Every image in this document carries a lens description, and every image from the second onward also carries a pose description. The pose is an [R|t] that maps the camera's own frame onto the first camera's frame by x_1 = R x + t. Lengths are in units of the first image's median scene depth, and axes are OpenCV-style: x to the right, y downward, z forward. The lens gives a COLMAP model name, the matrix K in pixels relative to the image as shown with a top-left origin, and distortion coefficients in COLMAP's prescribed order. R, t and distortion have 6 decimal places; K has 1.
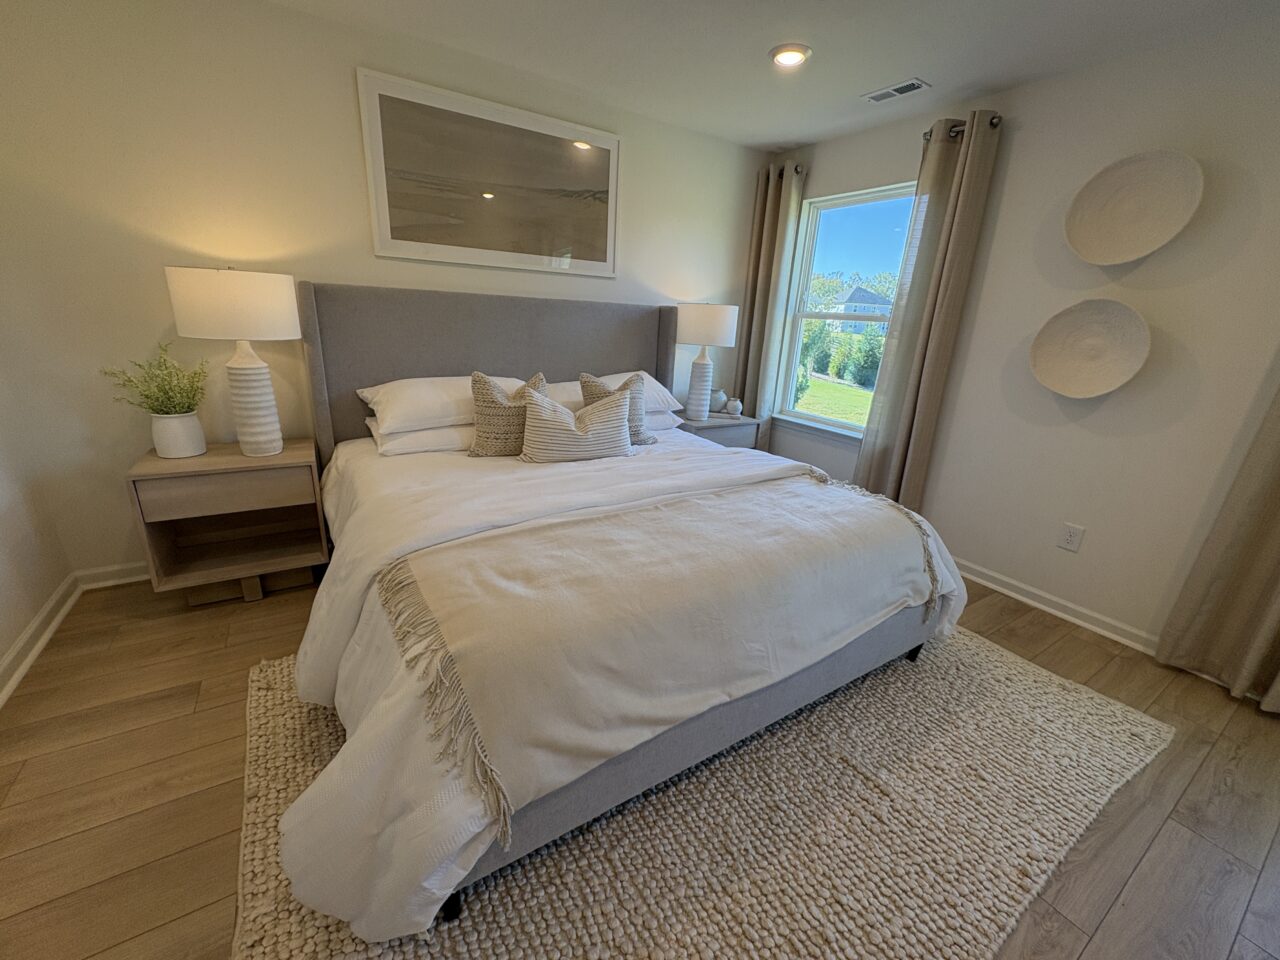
lens RADIAL K [[512.7, 0, 640.2], [0, 512.7, 479.0], [0, 0, 1]] dist [-0.002374, 0.000192]
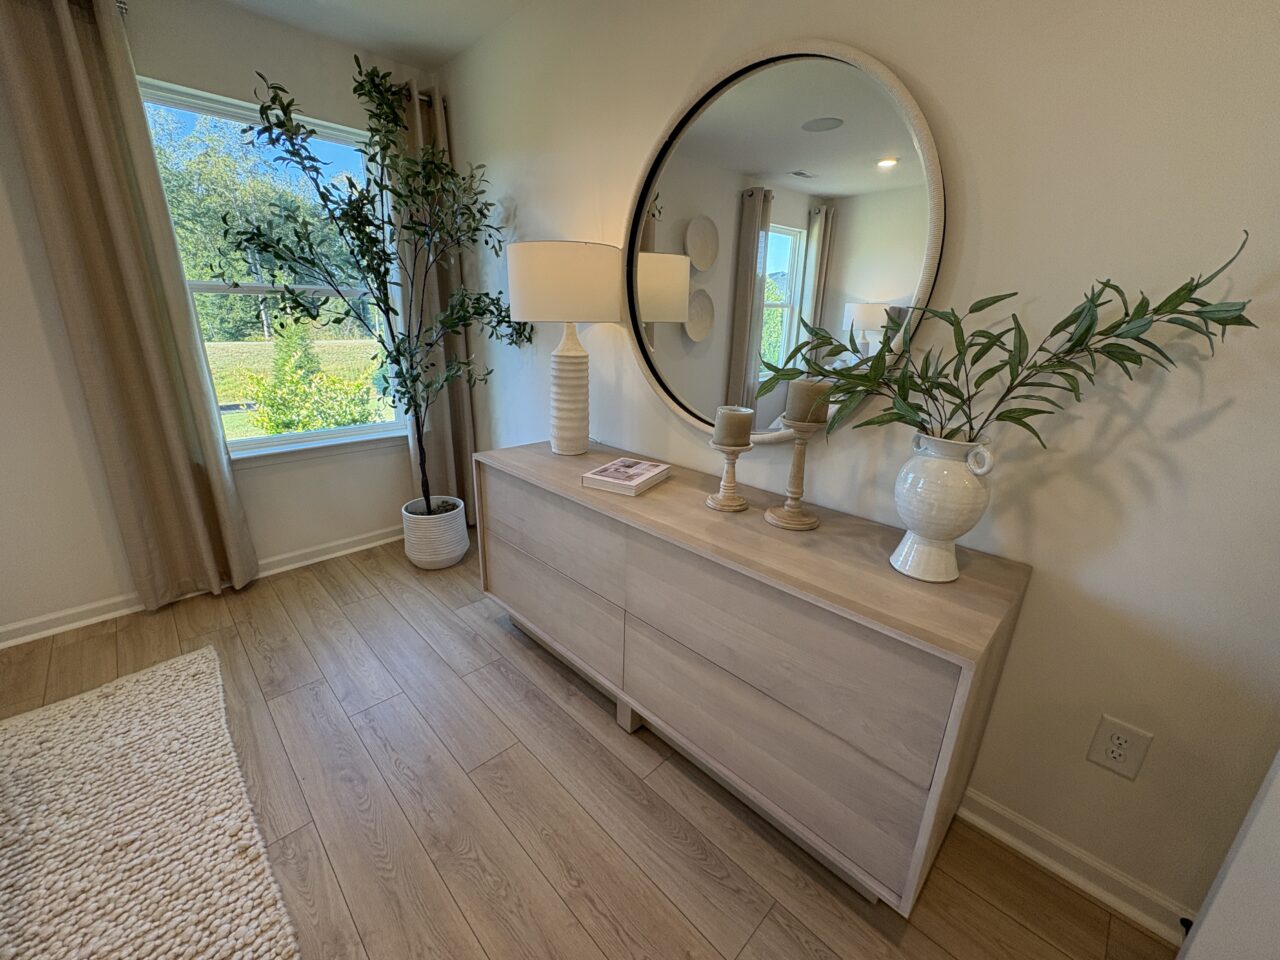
lens RADIAL K [[512.7, 0, 638.8], [0, 512.7, 474.8], [0, 0, 1]] dist [-0.002374, 0.000192]
pose [[-0.209250, -0.347922, 0.913873, -0.036281], [0.272717, 0.876718, 0.396221, -0.026160], [-0.939063, 0.332138, -0.088569, 0.130051]]
